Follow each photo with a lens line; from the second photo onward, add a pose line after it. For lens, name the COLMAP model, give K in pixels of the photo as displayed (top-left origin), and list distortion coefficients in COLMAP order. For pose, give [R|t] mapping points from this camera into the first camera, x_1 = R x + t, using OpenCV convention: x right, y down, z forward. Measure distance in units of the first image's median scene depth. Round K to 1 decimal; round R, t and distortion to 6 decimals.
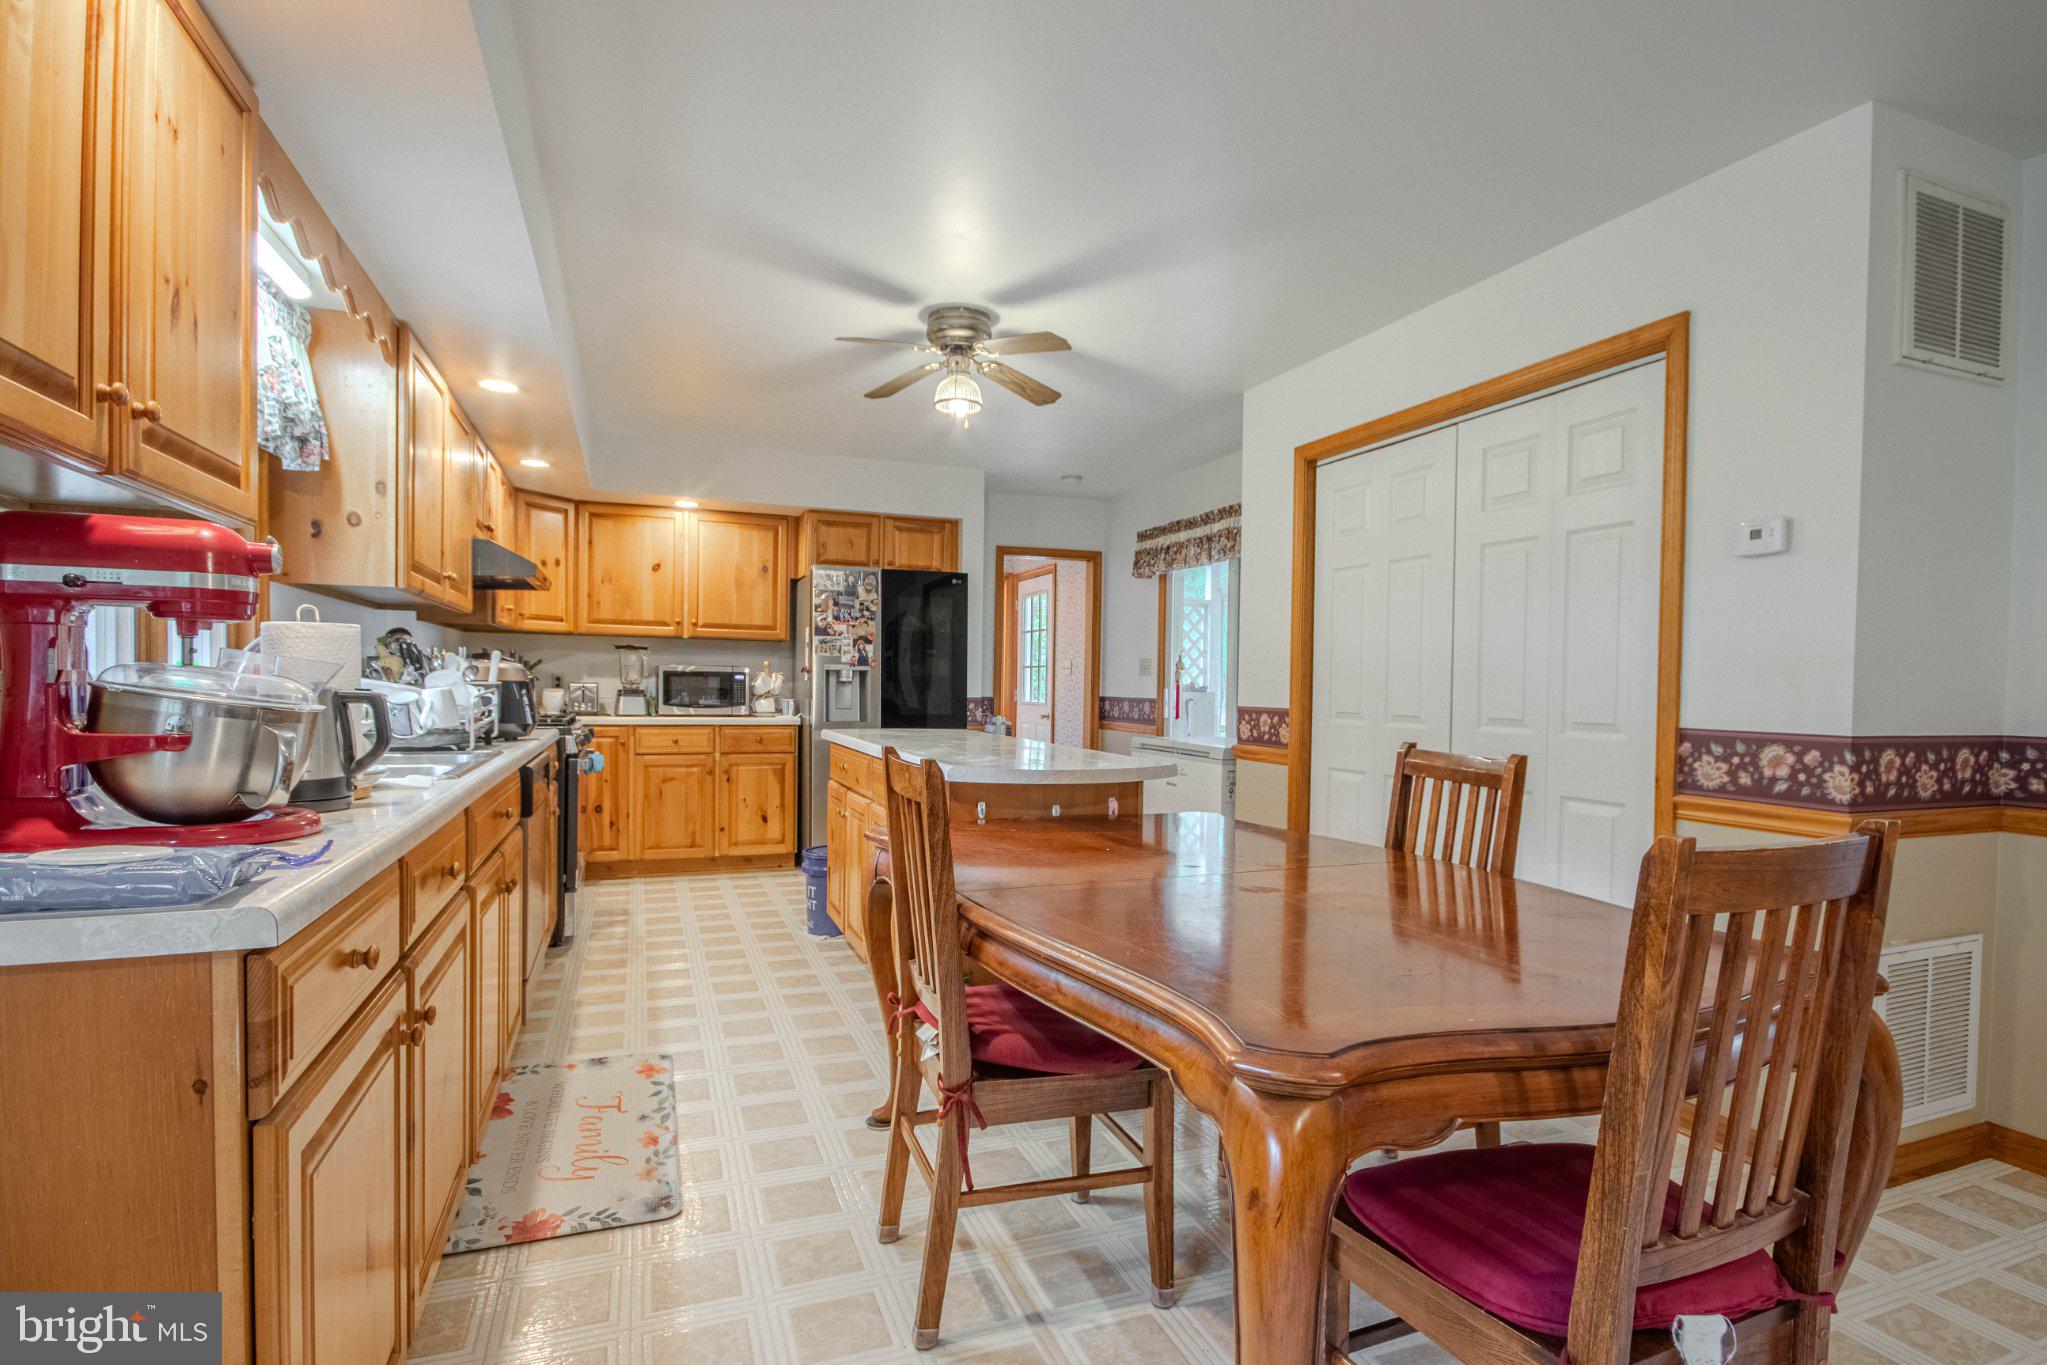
lens RADIAL K [[1001.4, 0, 1016.5], [0, 1001.4, 708.4], [0, 0, 1]] dist [-0.016265, -0.000485]
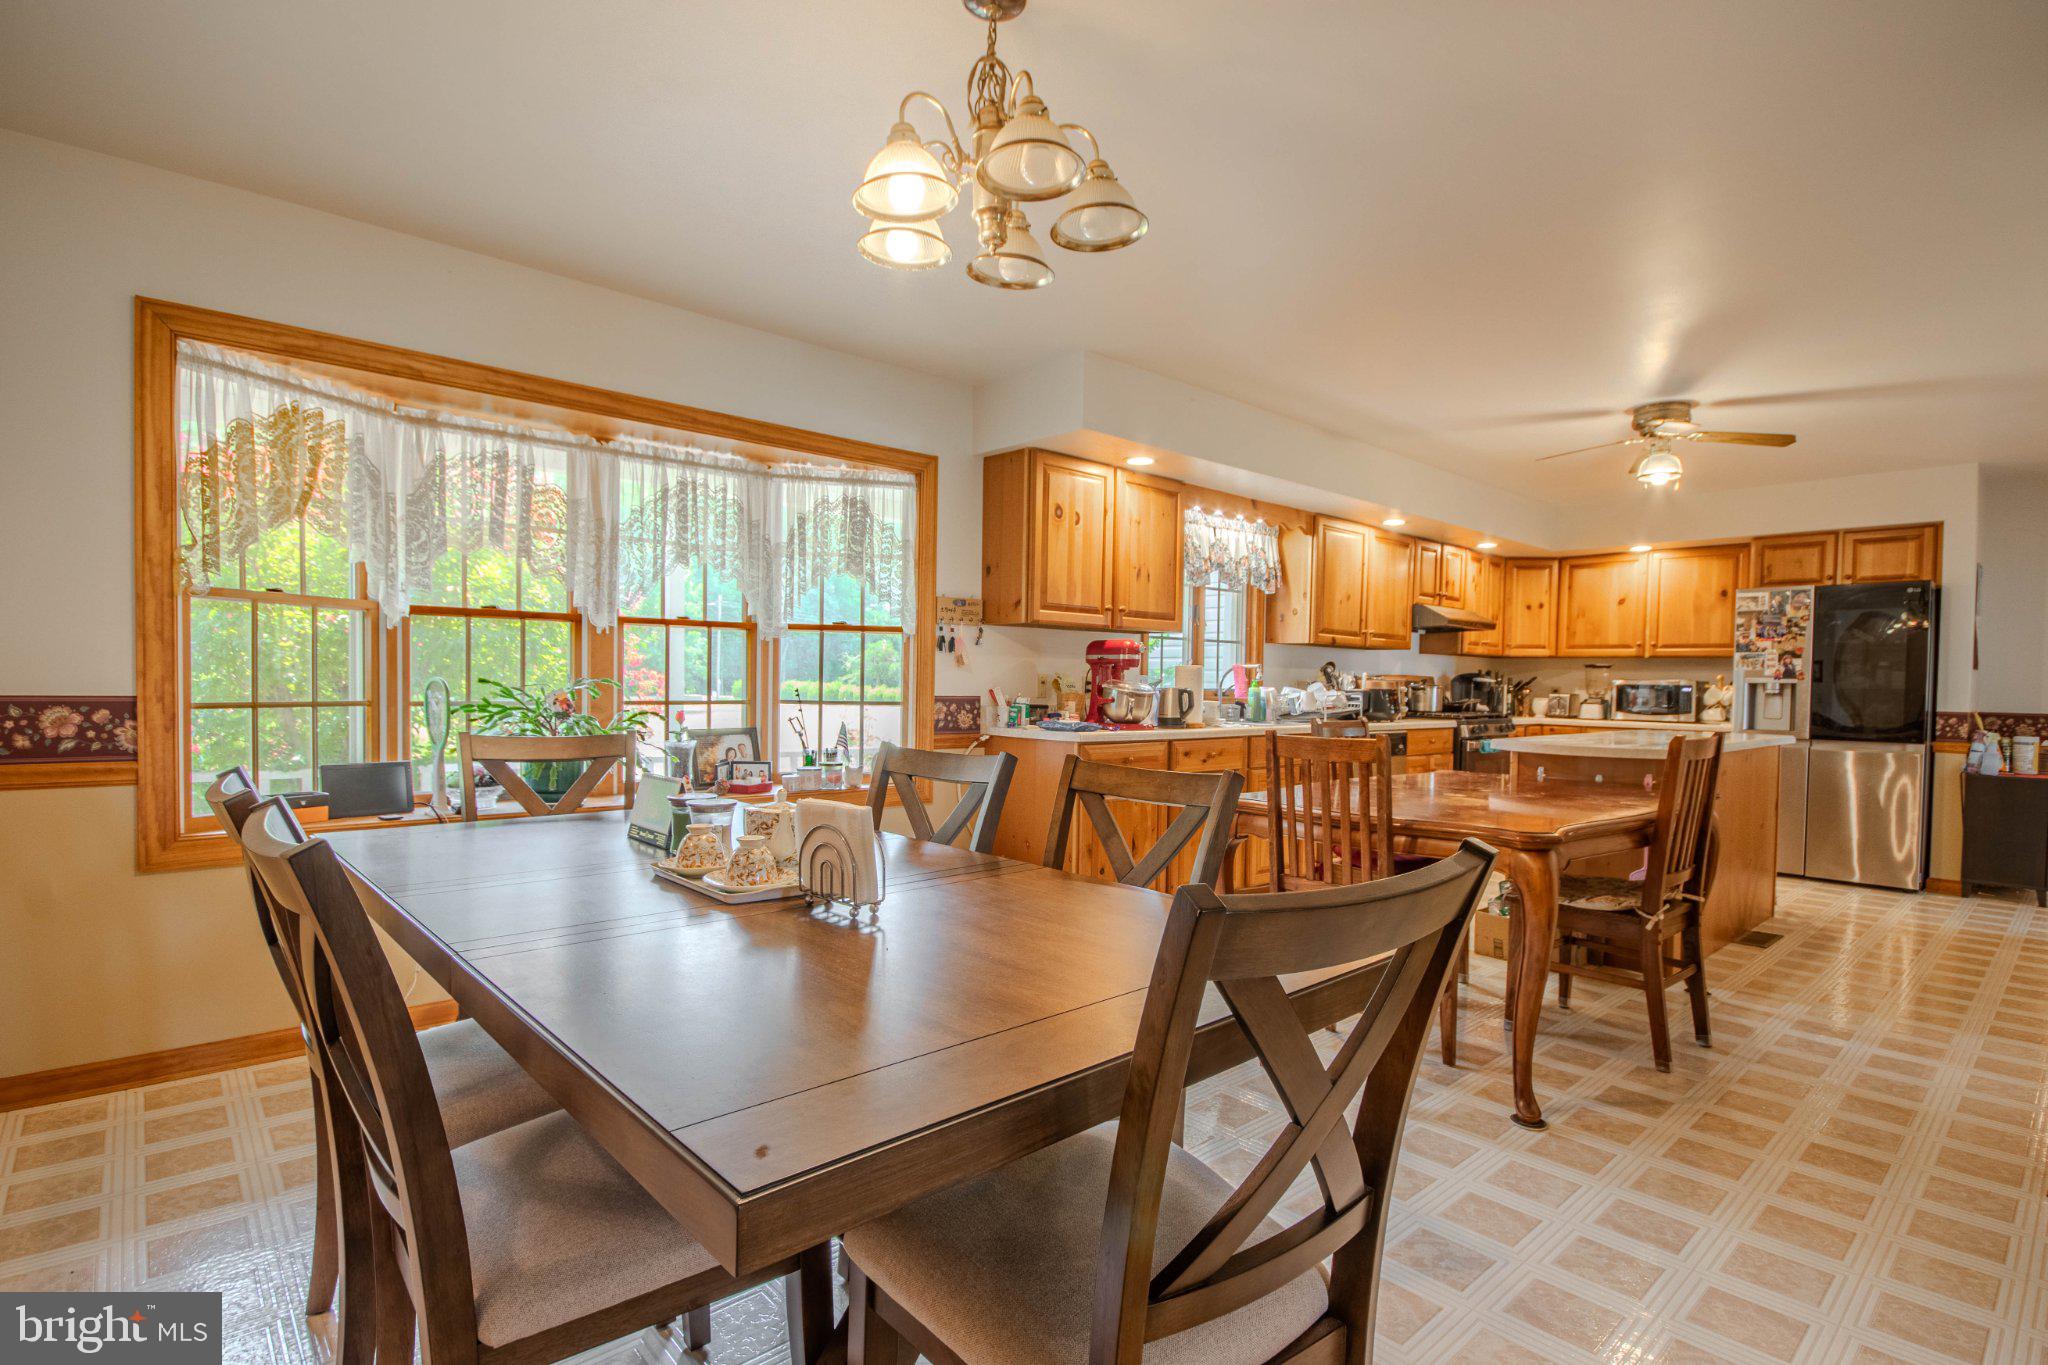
lens RADIAL K [[971.4, 0, 1024.4], [0, 971.4, 708.4], [0, 0, 1]] dist [0.023542, -0.023992]
pose [[0.356545, 0.018022, -0.934104, 0.538130], [-0.035493, 0.999353, 0.005733, 0.012638], [0.933604, 0.031110, 0.356954, -0.137921]]
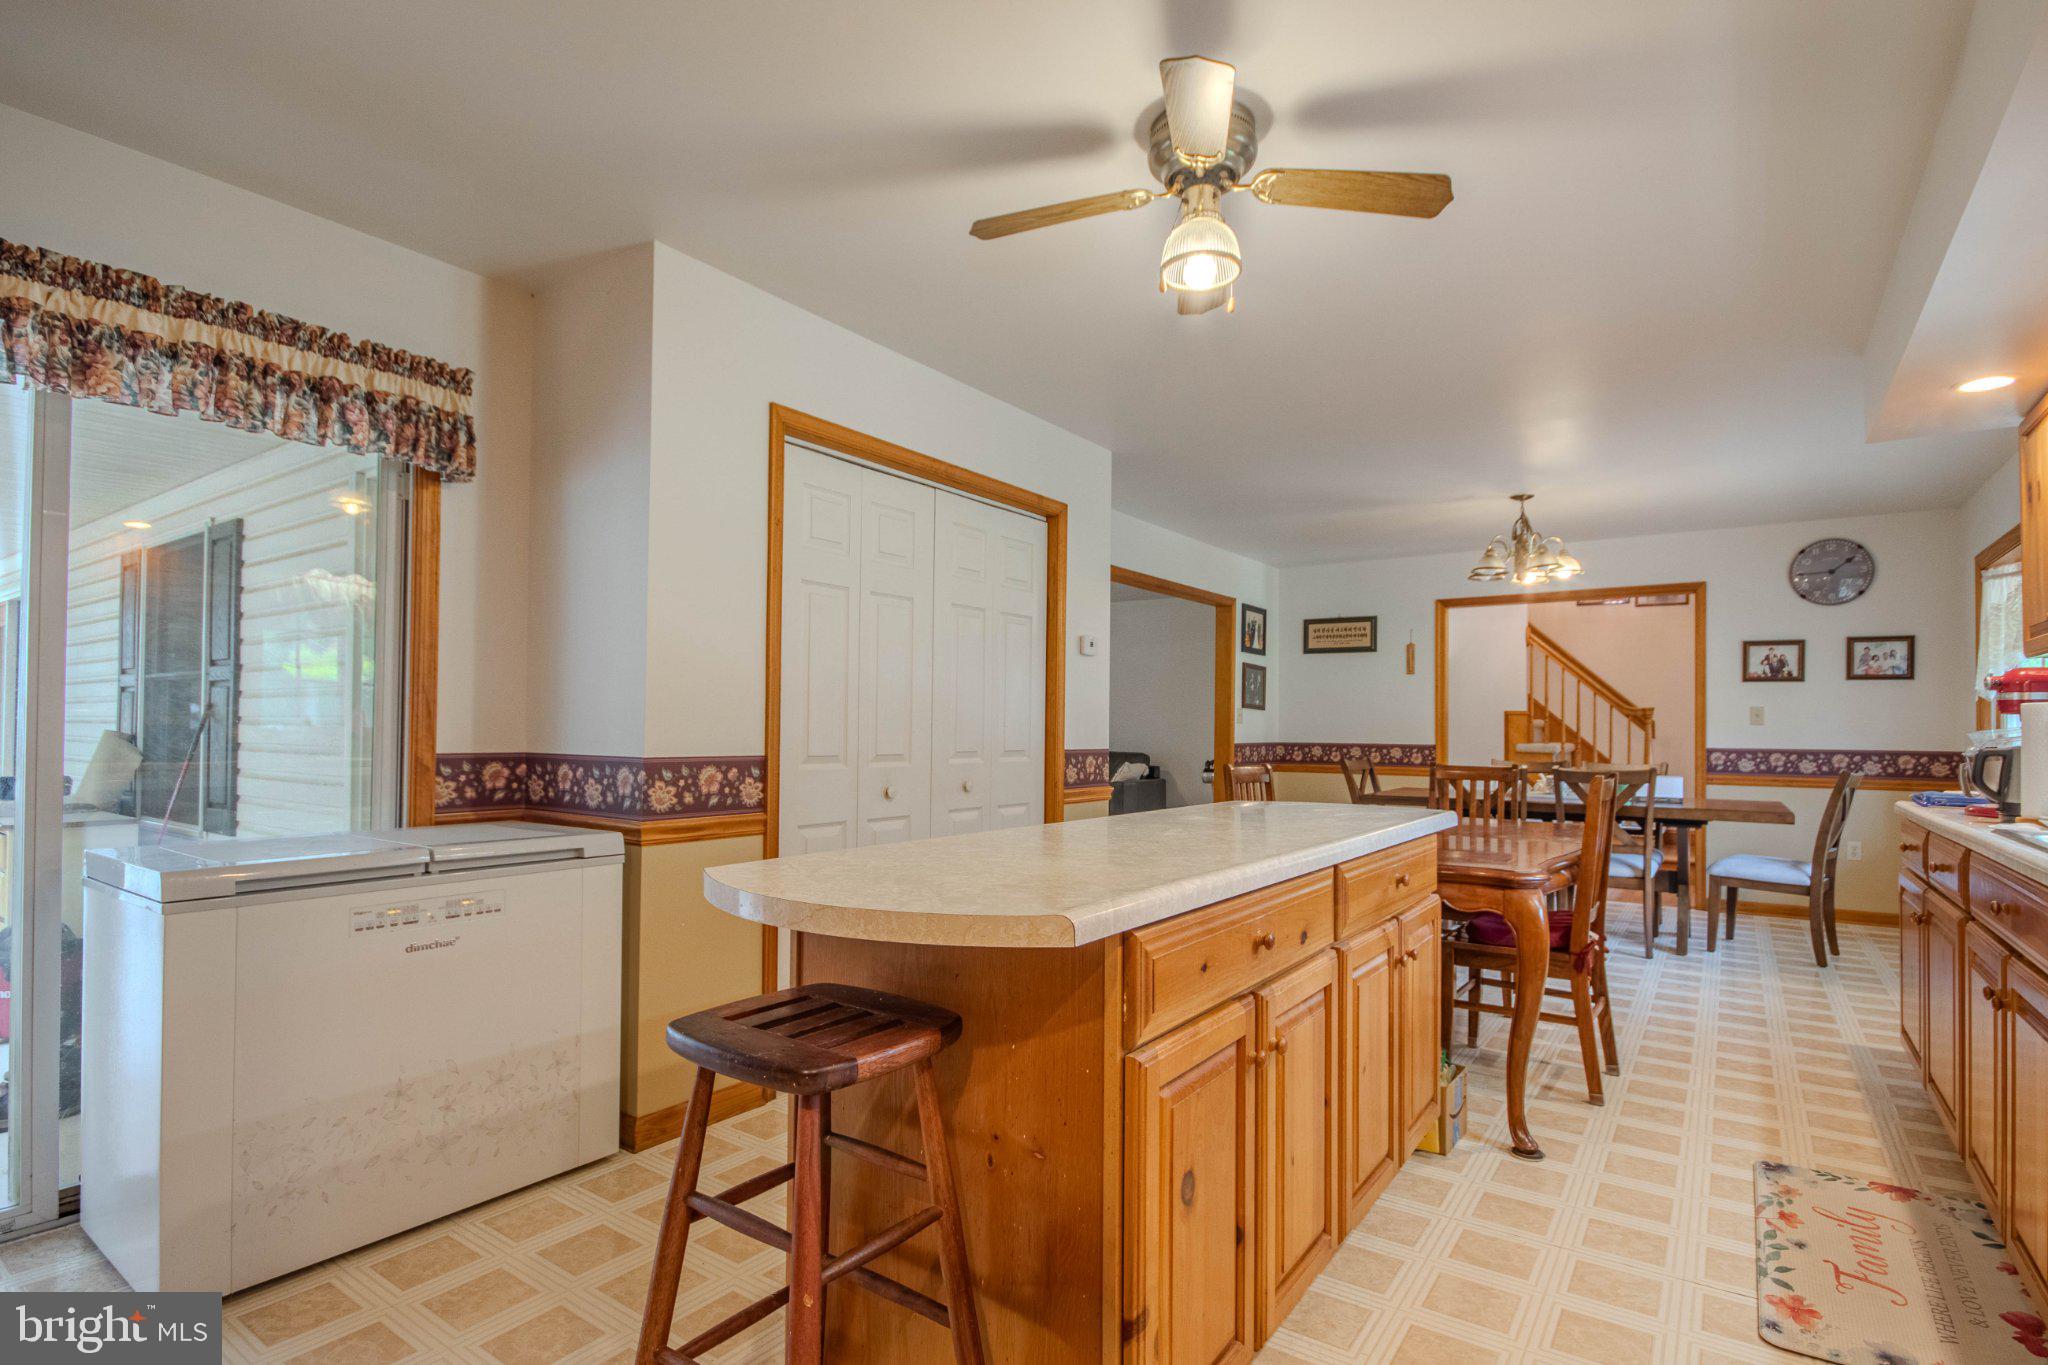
lens RADIAL K [[1001.9, 0, 1017.0], [0, 1001.9, 708.4], [0, 0, 1]] dist [-0.016265, -0.000485]
pose [[-0.553821, -0.003280, 0.832630, -0.077053], [0.003404, 0.999975, 0.006204, -0.006754], [-0.832629, 0.006270, -0.553796, 0.221218]]
